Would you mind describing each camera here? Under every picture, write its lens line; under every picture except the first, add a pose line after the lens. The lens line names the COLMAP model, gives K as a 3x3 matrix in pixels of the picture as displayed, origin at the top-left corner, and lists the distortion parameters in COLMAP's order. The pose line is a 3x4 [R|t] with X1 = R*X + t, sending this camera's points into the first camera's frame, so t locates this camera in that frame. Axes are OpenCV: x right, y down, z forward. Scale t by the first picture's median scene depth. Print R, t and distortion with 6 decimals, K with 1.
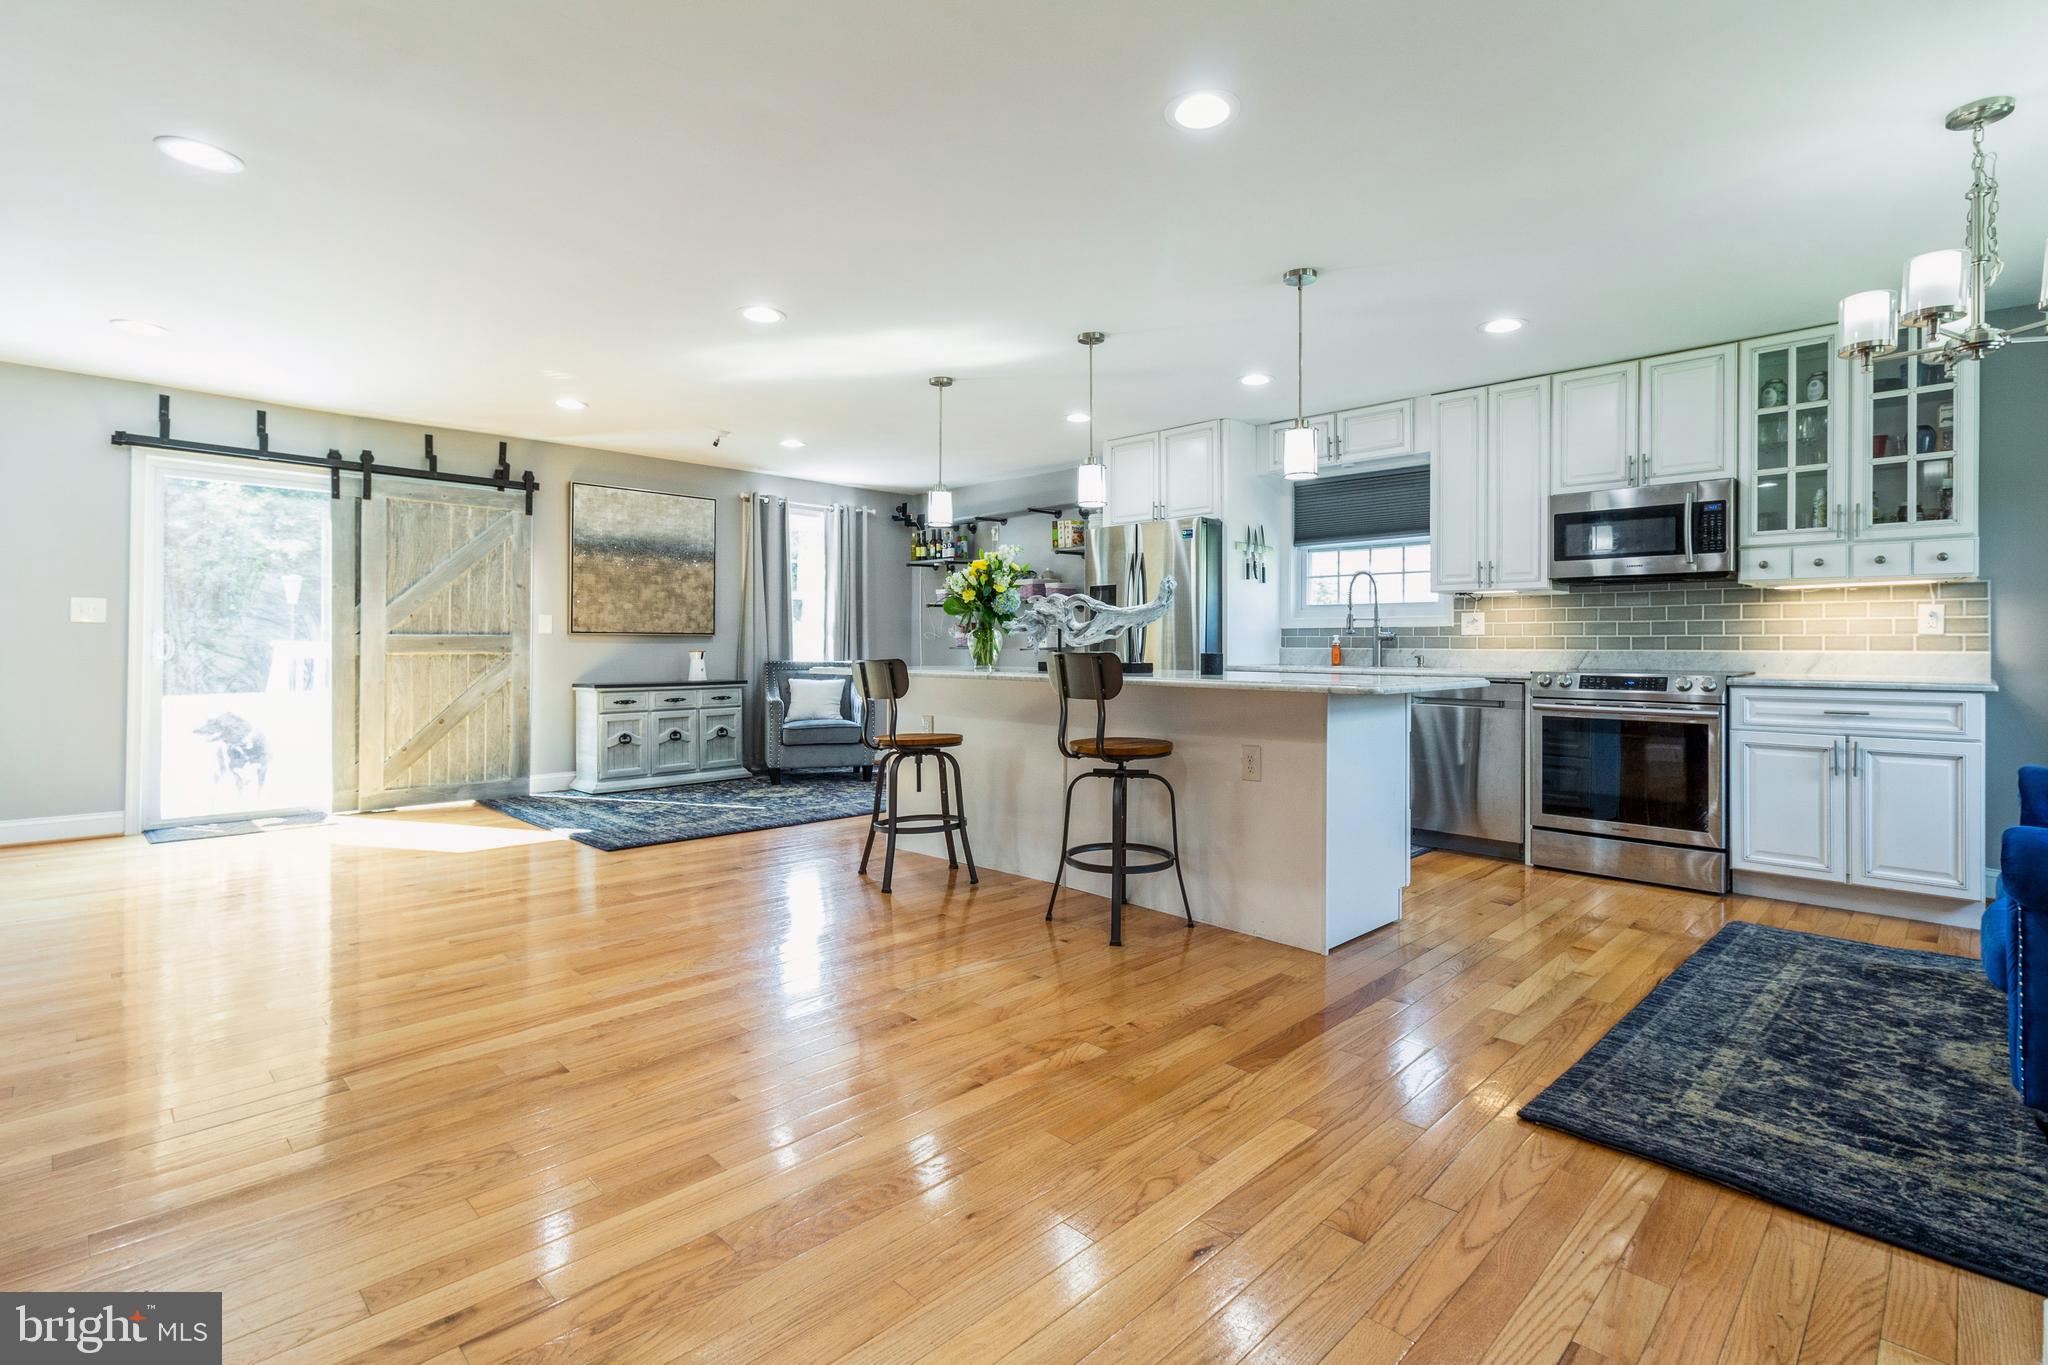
lens RADIAL K [[954.6, 0, 1057.0], [0, 954.6, 647.6], [0, 0, 1]] dist [0.006421, -0.000469]
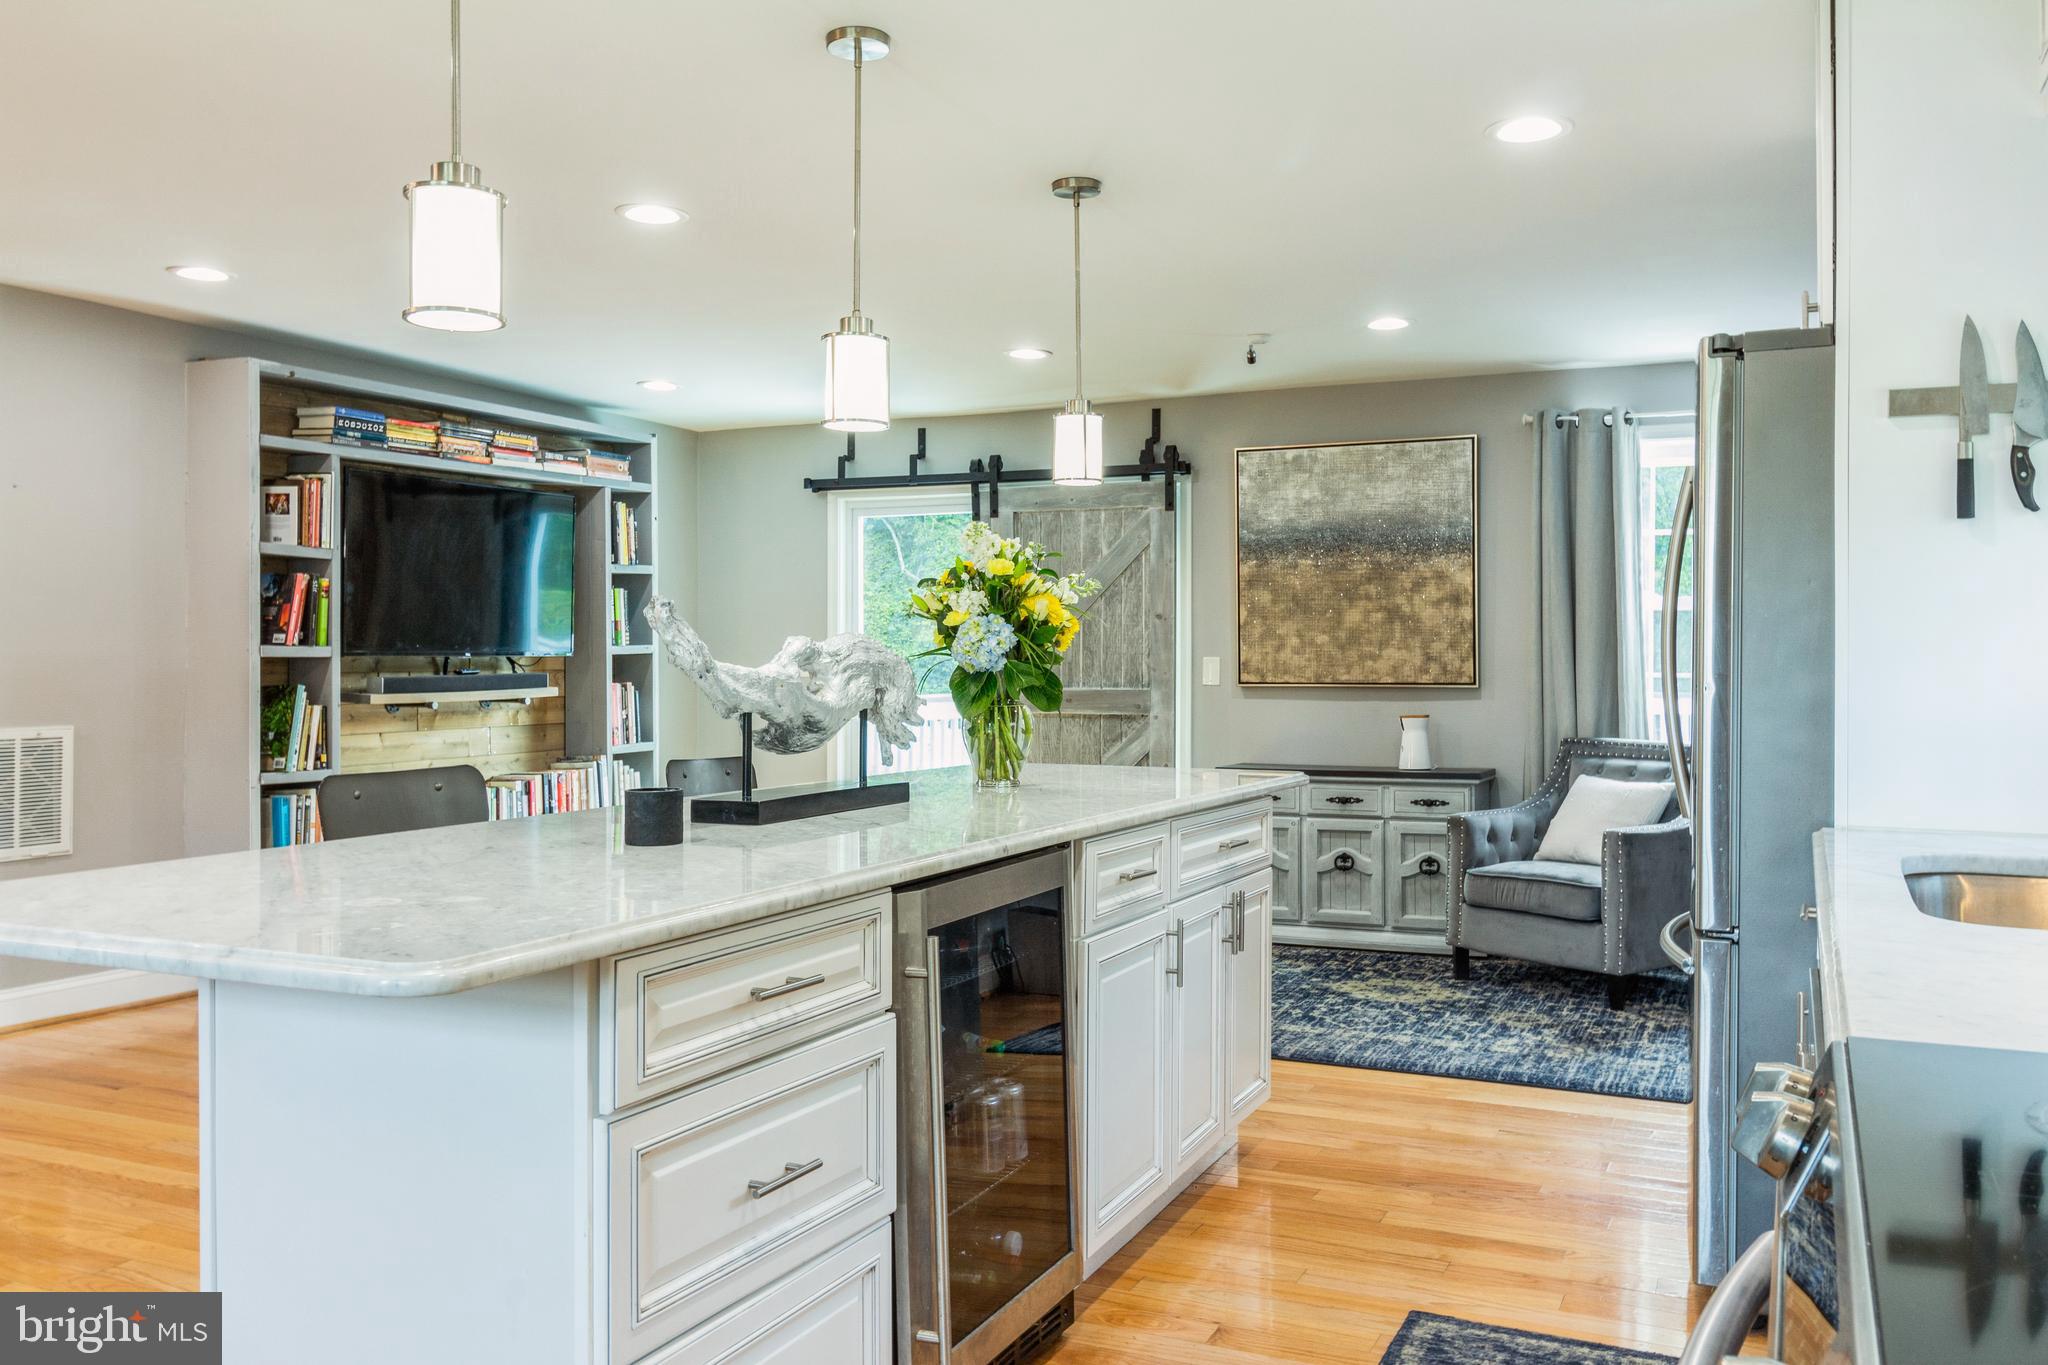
lens RADIAL K [[1611.6, 0, 1072.2], [0, 1611.6, 656.1], [0, 0, 1]] dist [-0.002866, 0.011868]
pose [[0.336825, -0.008146, -0.941532, 0.551267], [-0.000171, 0.999962, -0.008712, -0.028482], [0.941567, 0.003095, 0.336811, 0.611668]]
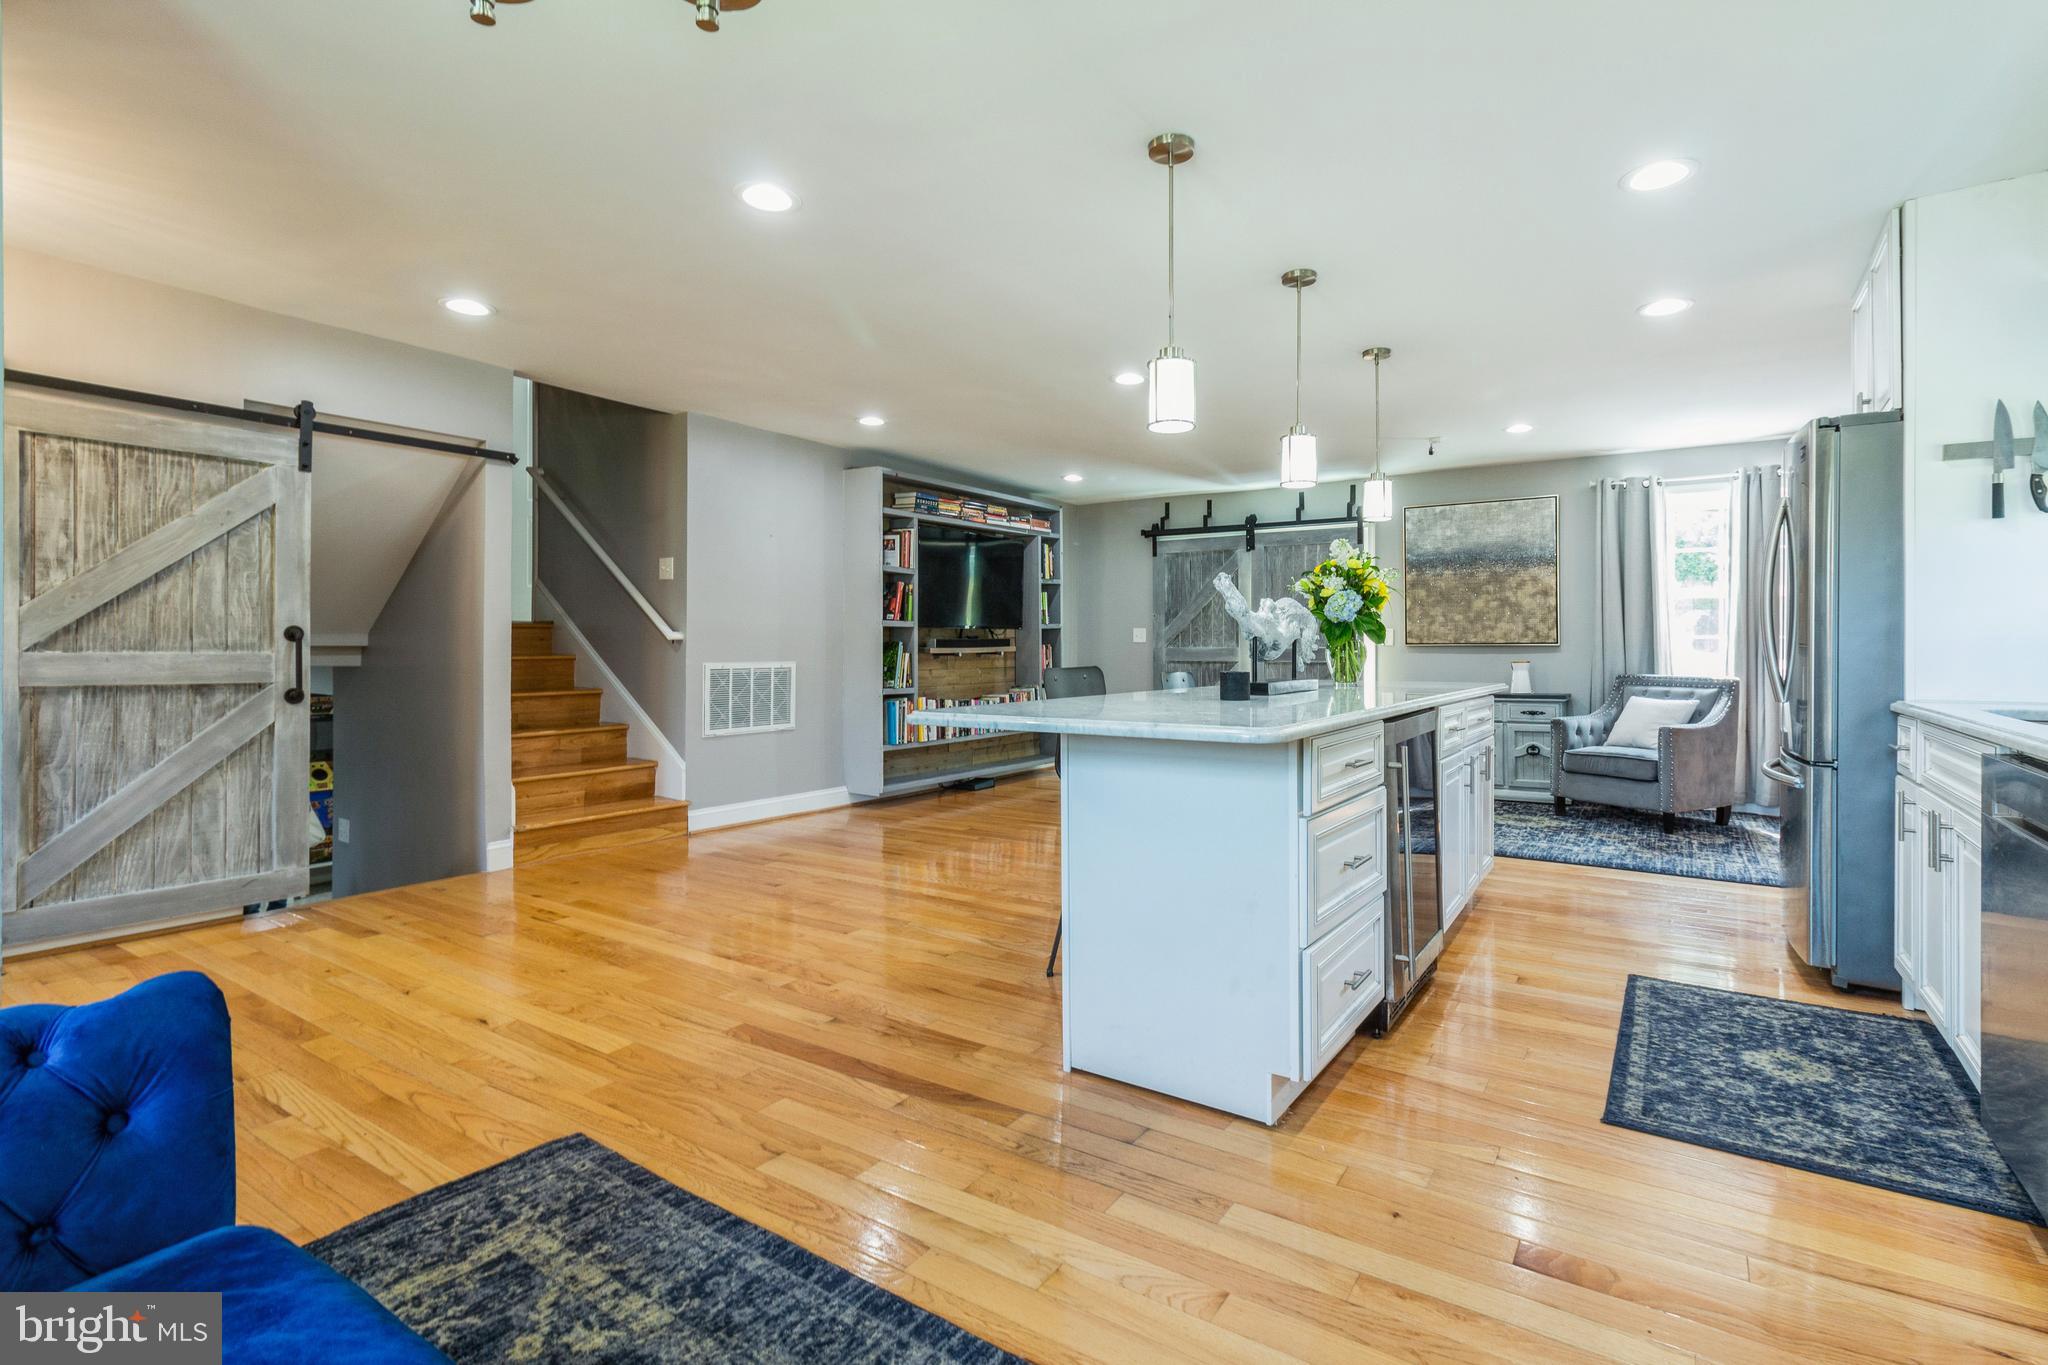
lens RADIAL K [[954.6, 0, 1081.6], [0, 954.6, 644.7], [0, 0, 1]] dist [0.006421, -0.000469]
pose [[0.204749, -0.008566, -0.978777, 0.569879], [-0.000739, 0.999960, -0.008906, -0.005693], [0.978814, 0.002546, 0.204735, 0.473685]]
